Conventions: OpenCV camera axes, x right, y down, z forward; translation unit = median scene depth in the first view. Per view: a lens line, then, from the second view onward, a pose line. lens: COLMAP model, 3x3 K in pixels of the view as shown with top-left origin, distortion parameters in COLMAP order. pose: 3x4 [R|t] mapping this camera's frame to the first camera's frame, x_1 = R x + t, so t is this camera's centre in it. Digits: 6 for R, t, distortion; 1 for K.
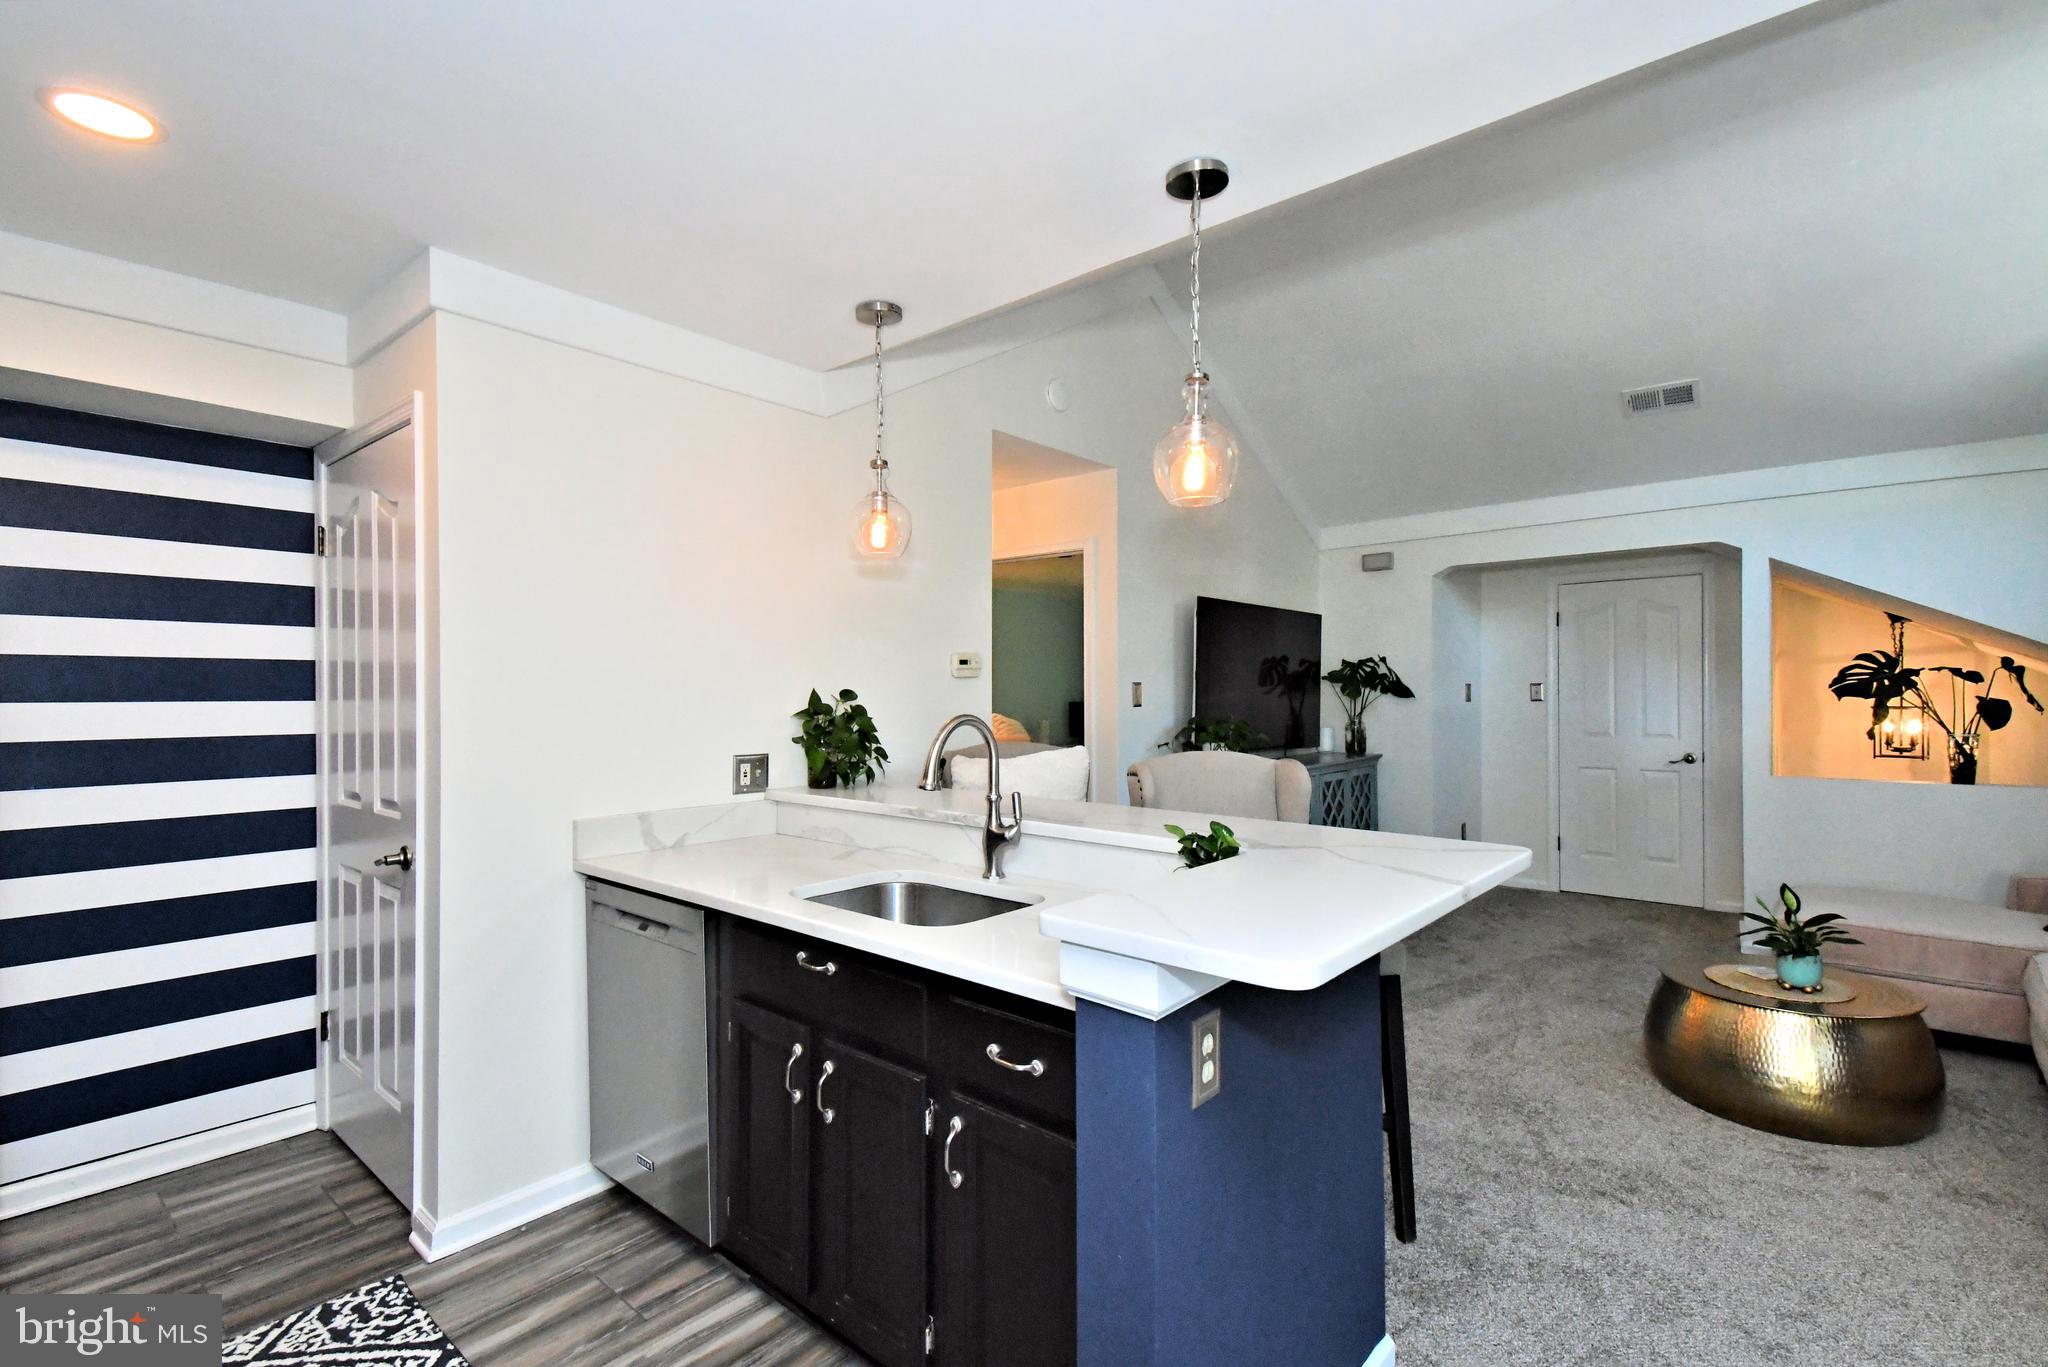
lens RADIAL K [[949.0, 0, 1026.2], [0, 949.0, 715.0], [0, 0, 1]] dist [0.032071, -0.018627]
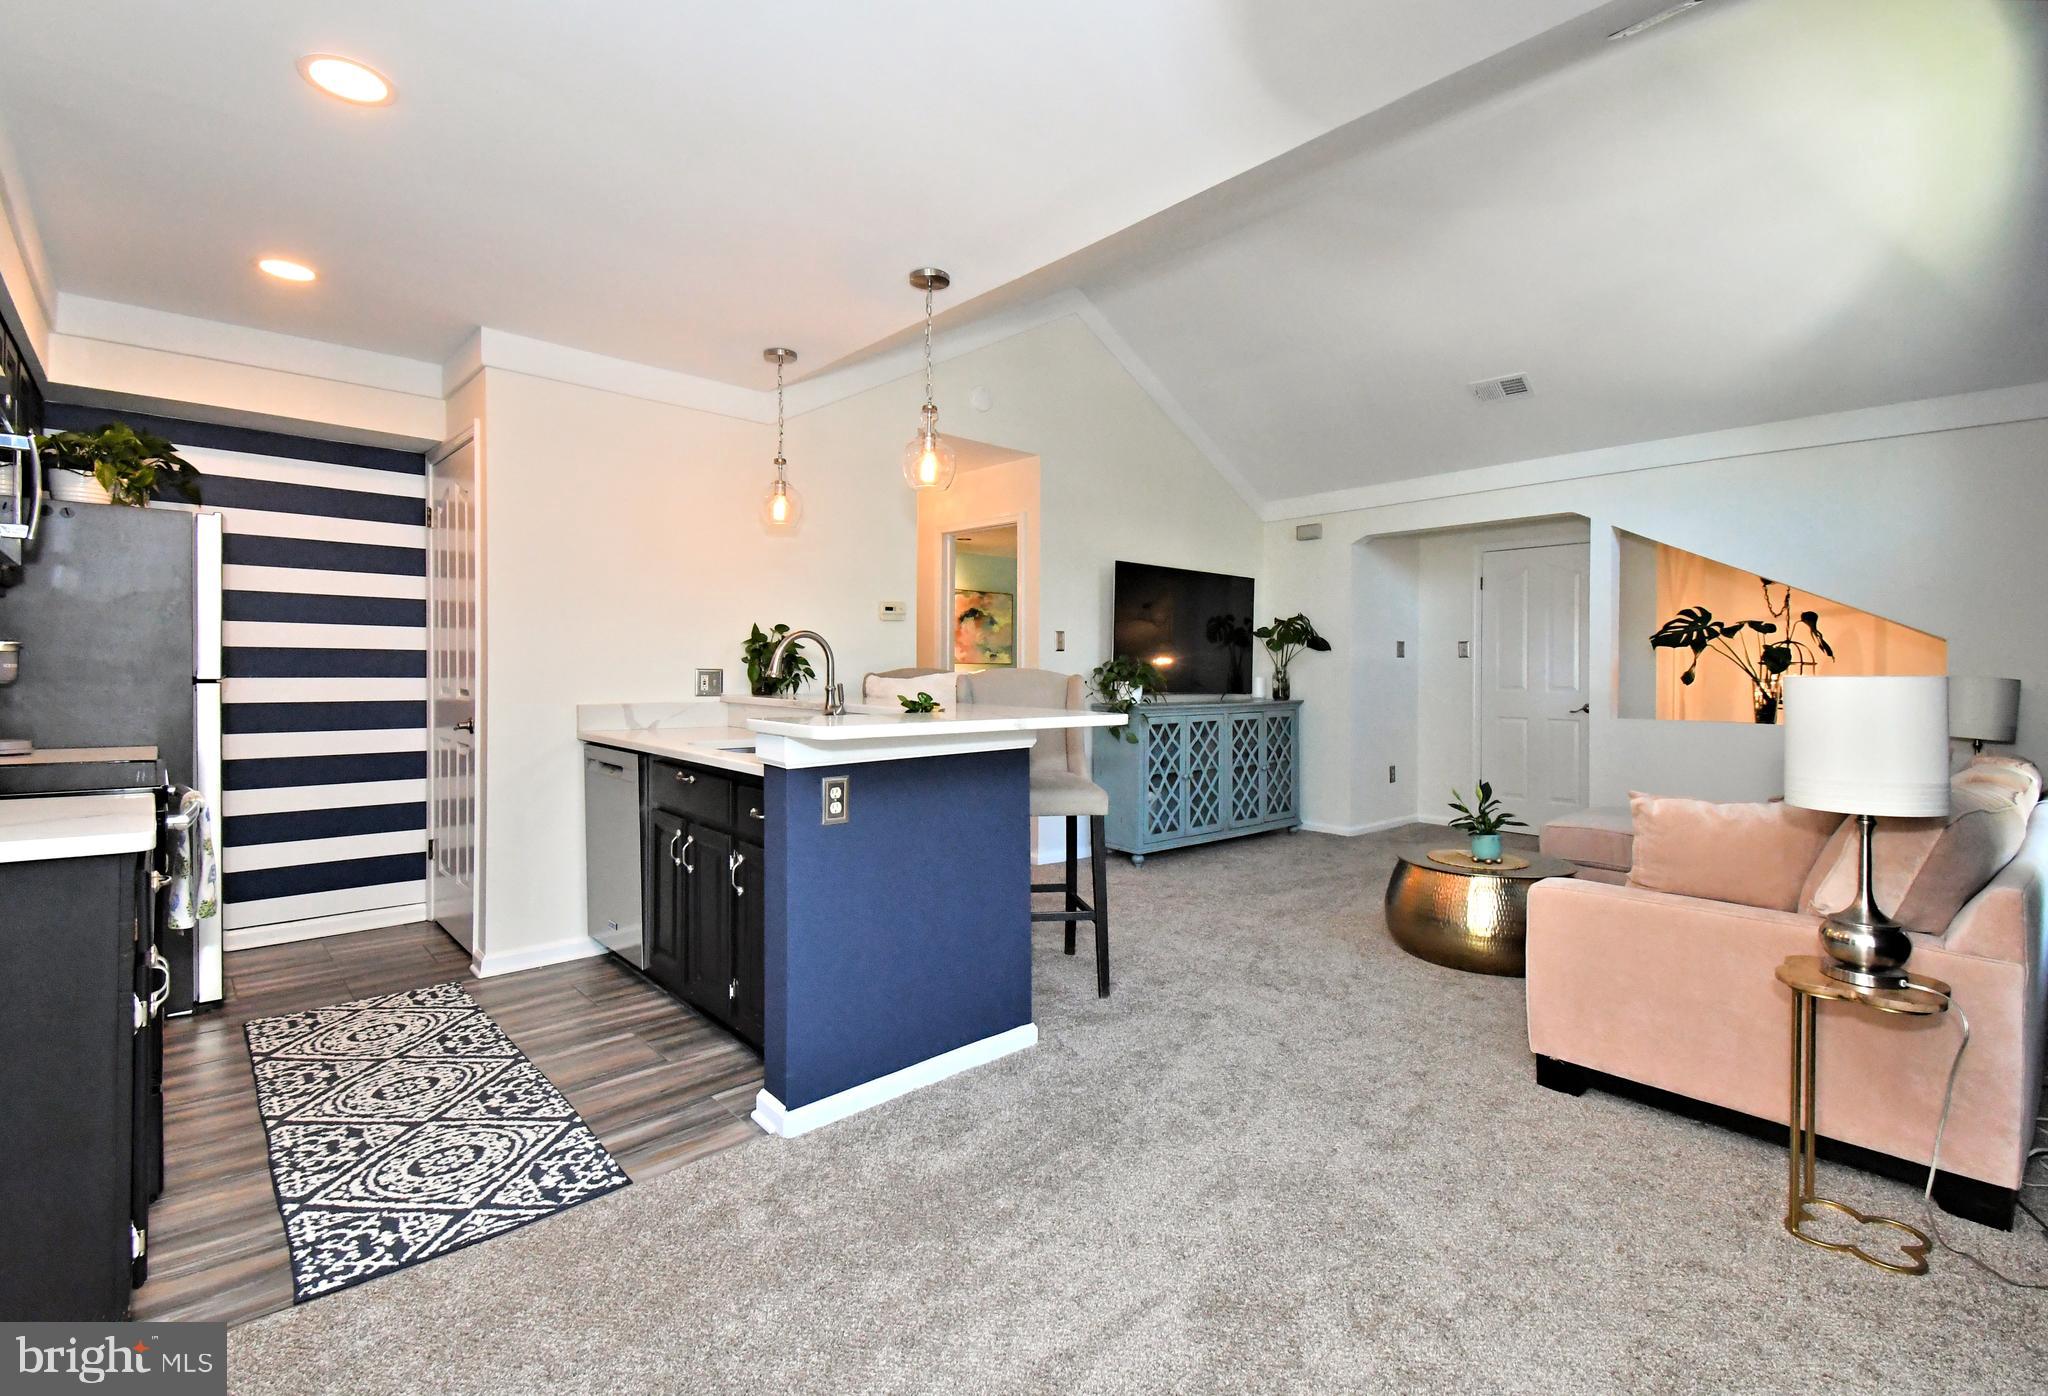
lens RADIAL K [[988.2, 0, 1053.4], [0, 988.2, 711.8], [0, 0, 1]] dist [0.022201, -0.010664]
pose [[0.992553, 0.017775, -0.120510, 0.431212], [-0.015971, 0.999746, 0.015926, 0.081098], [0.120763, -0.013883, 0.992584, -0.426092]]
